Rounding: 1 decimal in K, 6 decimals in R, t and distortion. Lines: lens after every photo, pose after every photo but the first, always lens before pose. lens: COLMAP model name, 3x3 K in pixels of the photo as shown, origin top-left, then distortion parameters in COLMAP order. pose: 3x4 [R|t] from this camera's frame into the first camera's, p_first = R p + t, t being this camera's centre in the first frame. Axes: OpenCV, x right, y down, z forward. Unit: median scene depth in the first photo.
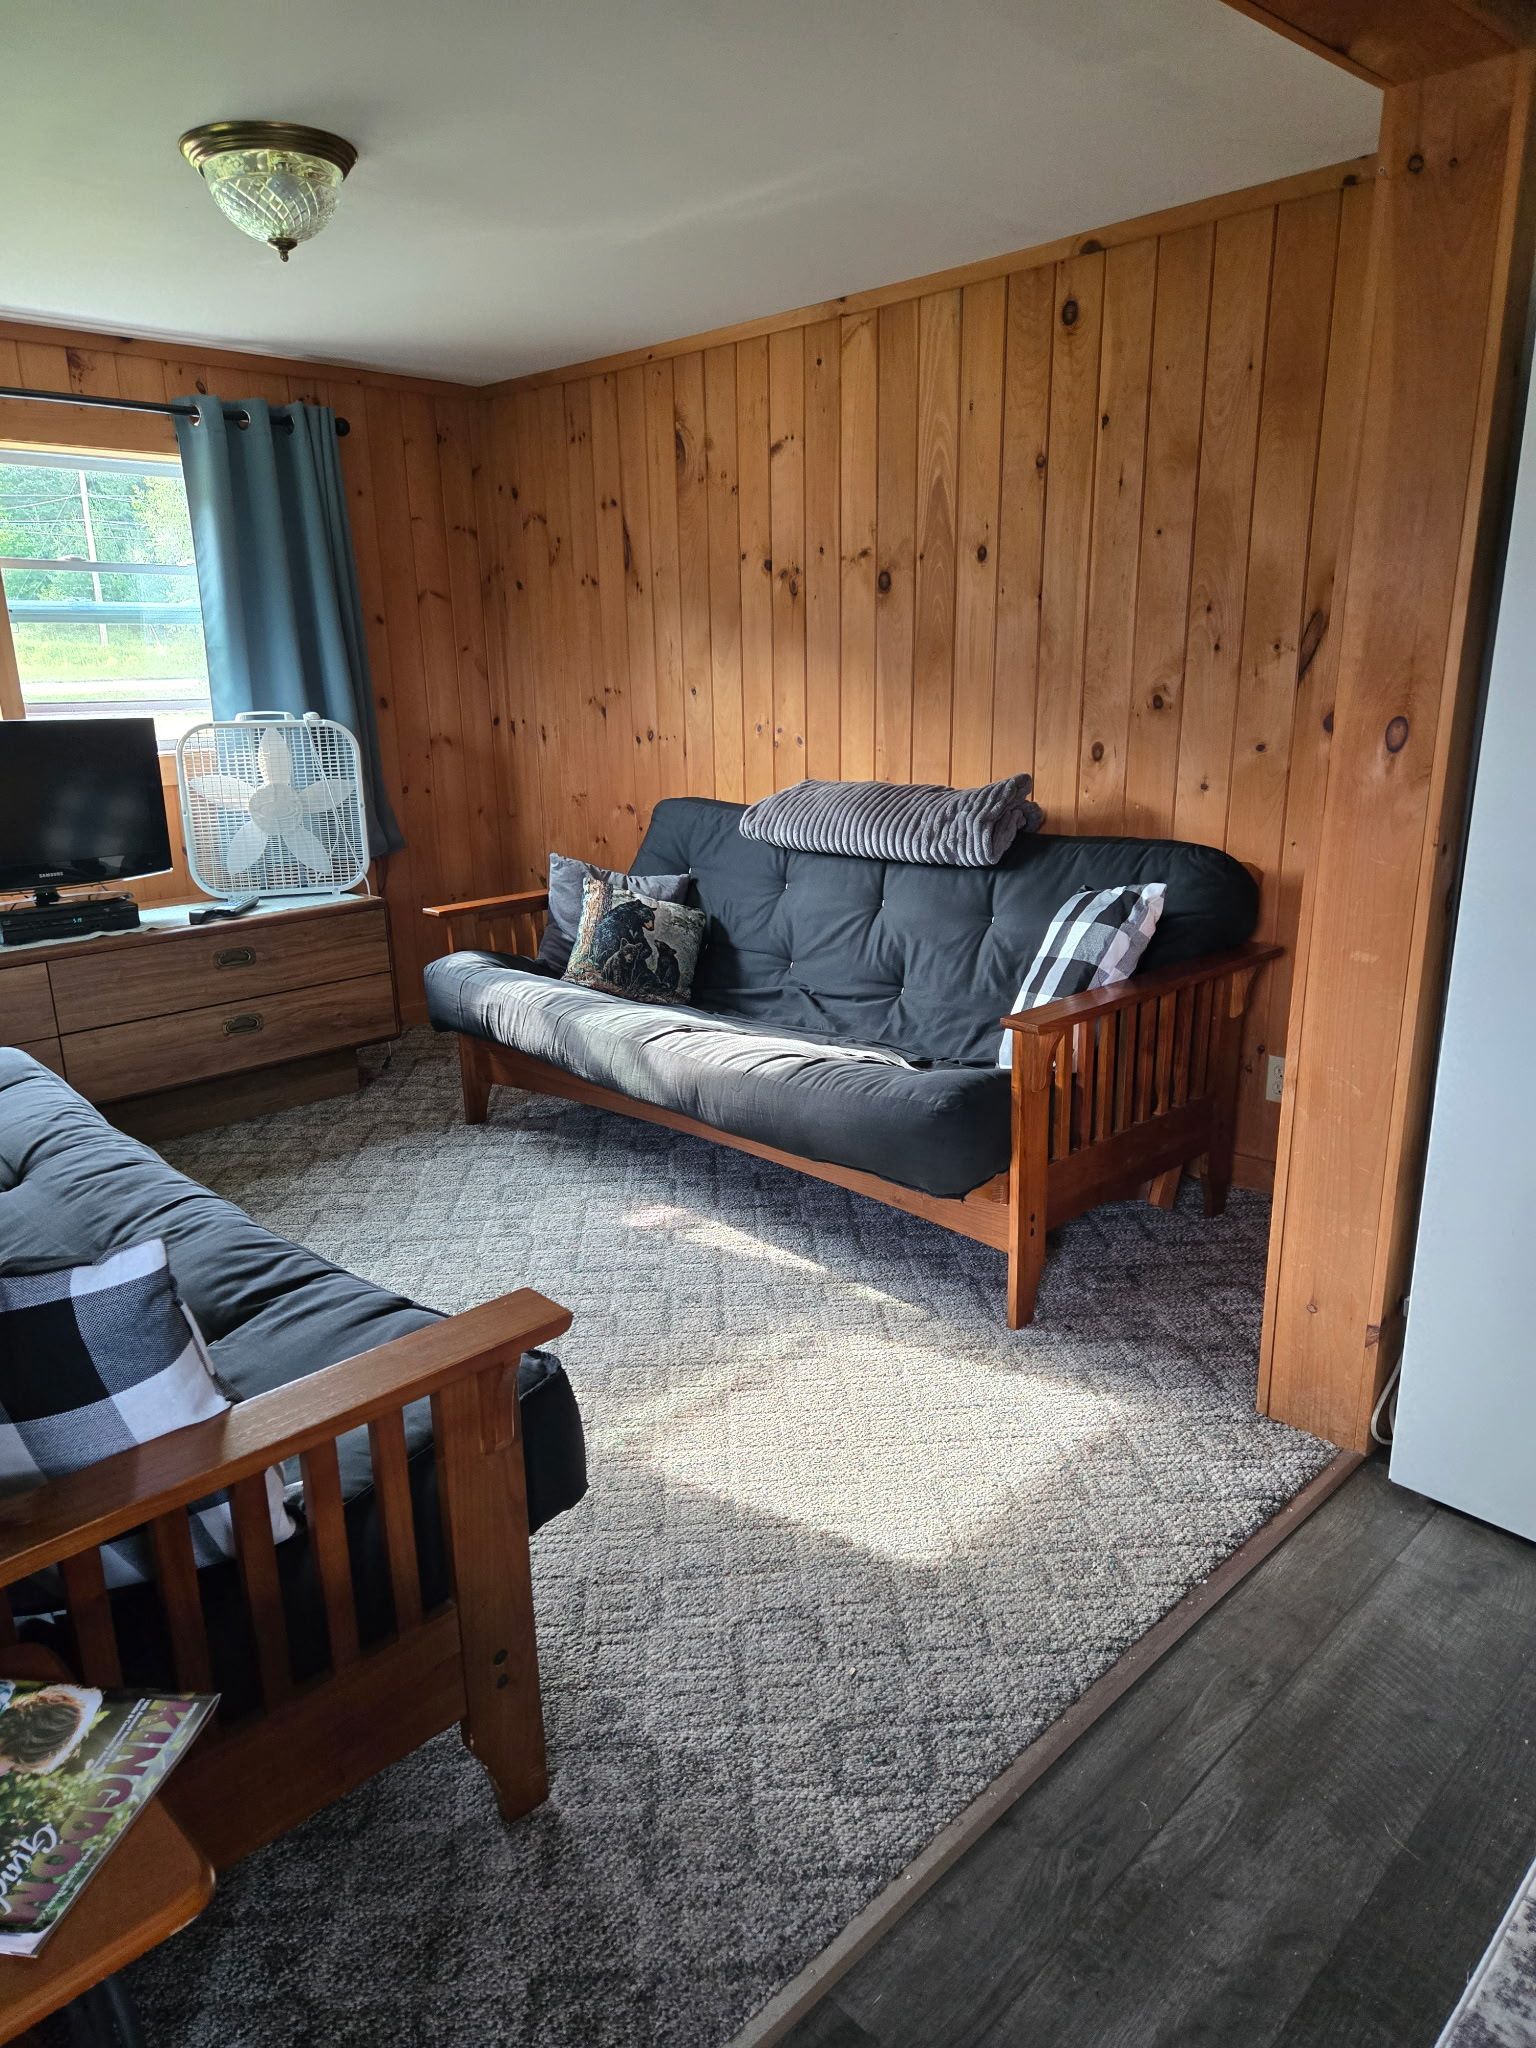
lens RADIAL K [[1376.9, 0, 759.1], [0, 1376.9, 1024.6], [0, 0, 1]] dist [0.069954, -0.058132]
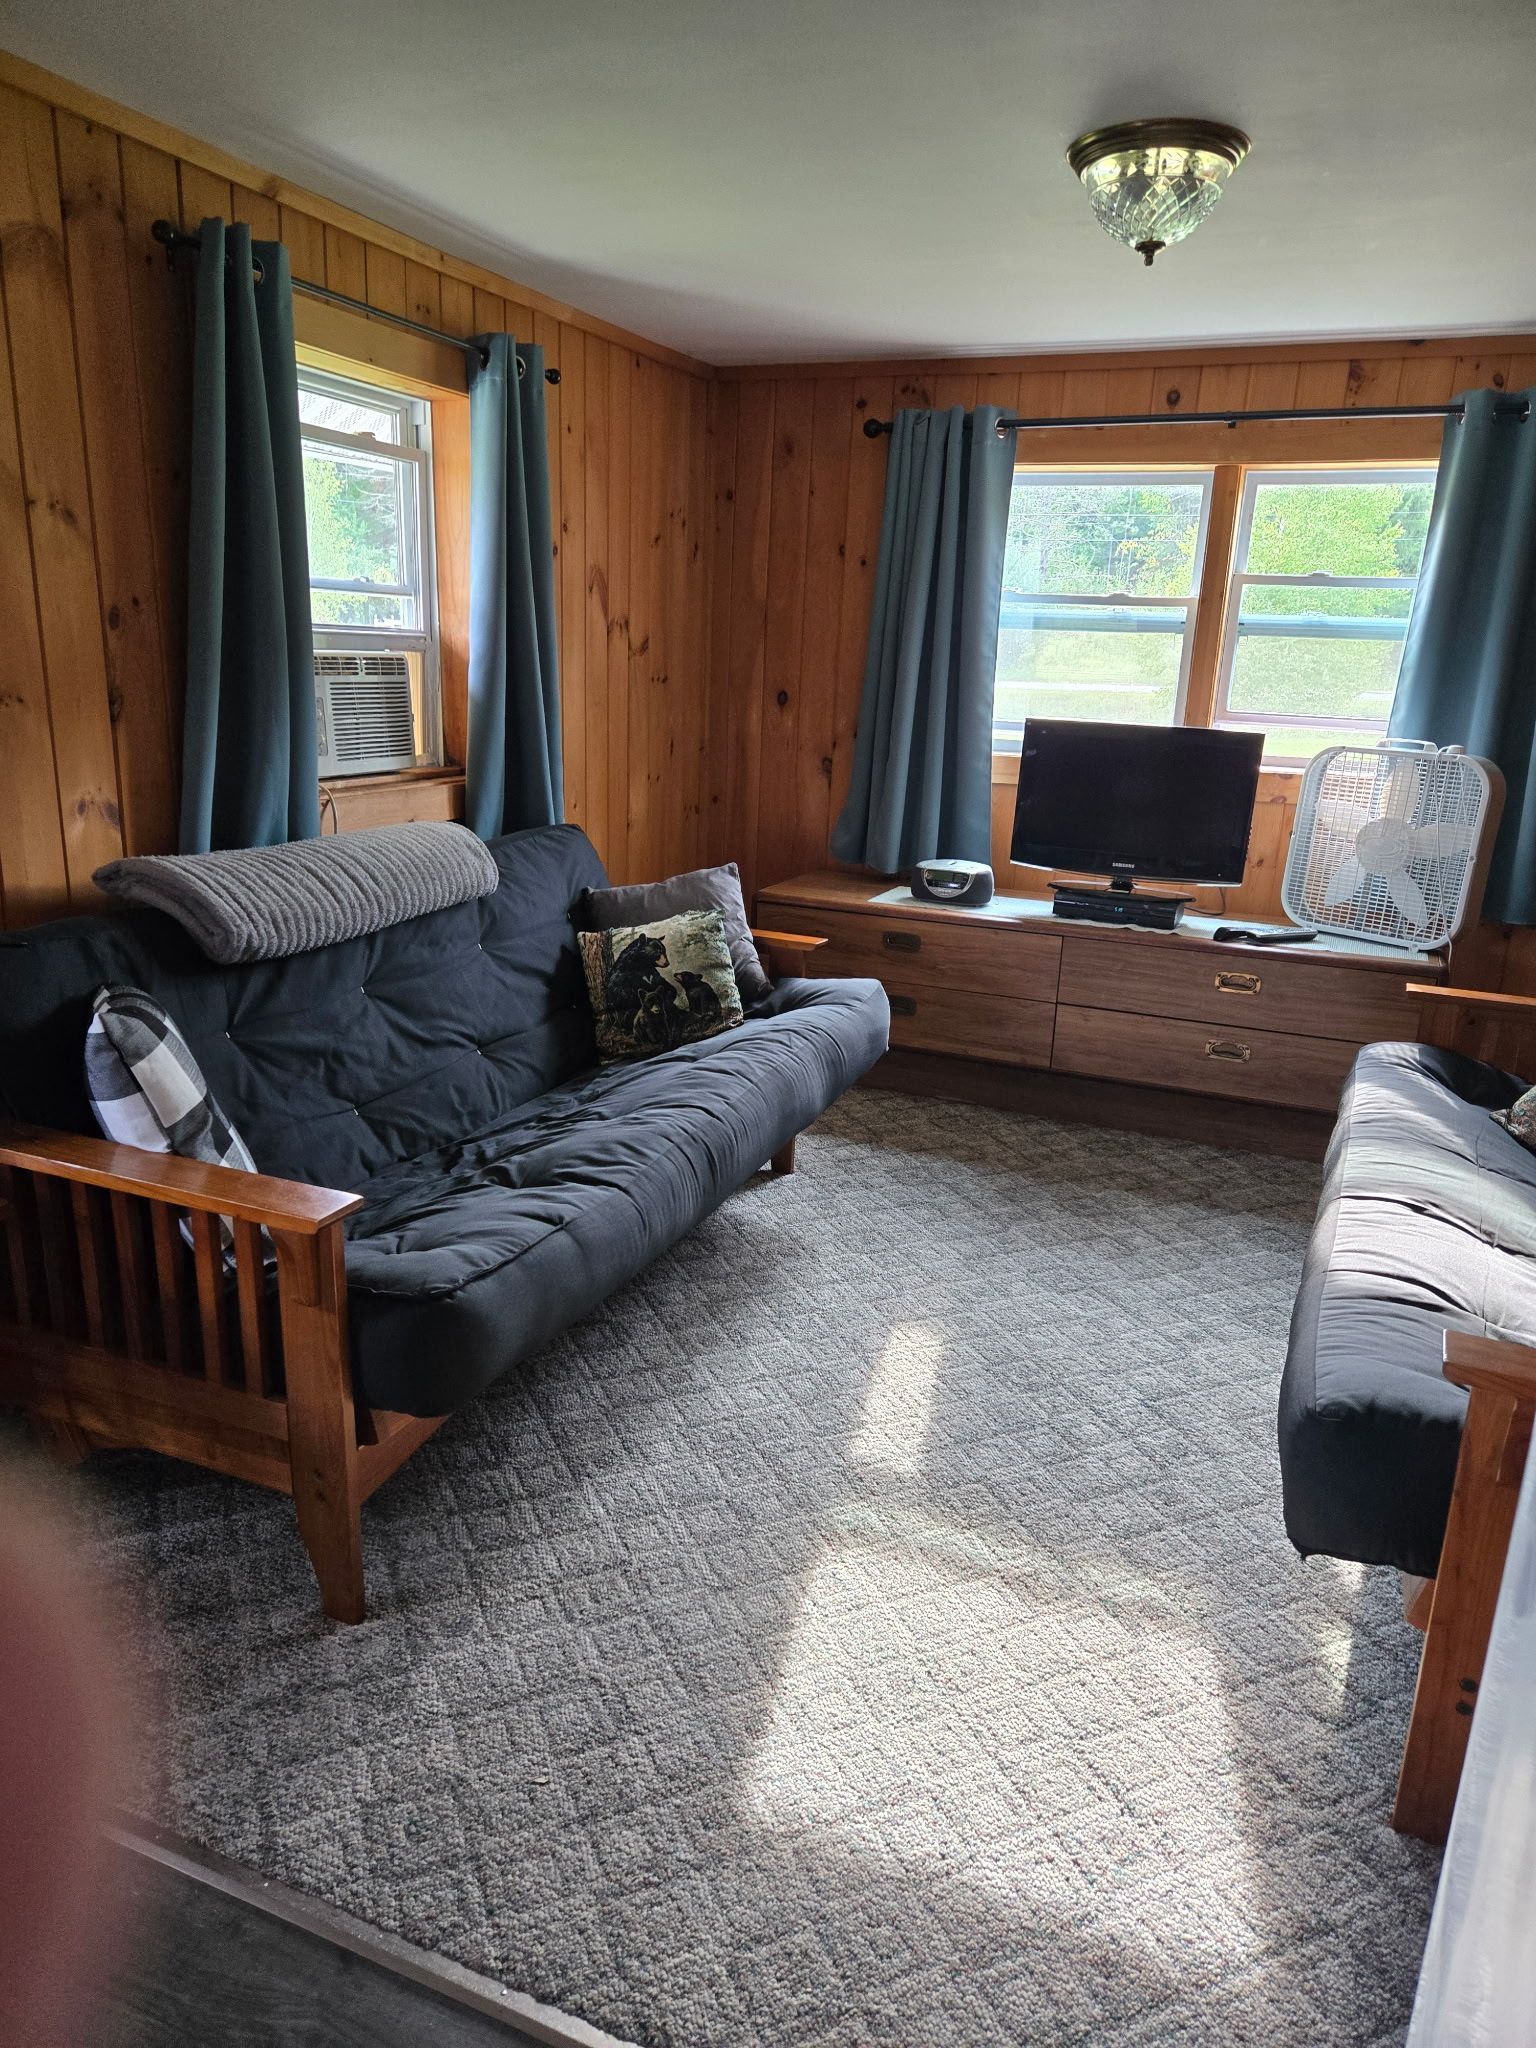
lens RADIAL K [[1376.9, 0, 762.3], [0, 1376.9, 1028.4], [0, 0, 1]] dist [0.069954, -0.058132]
pose [[0.372823, 0.287399, -0.882273, 0.550538], [-0.291184, 0.939032, 0.182843, -0.148765], [0.881031, 0.188736, 0.433778, 0.440060]]
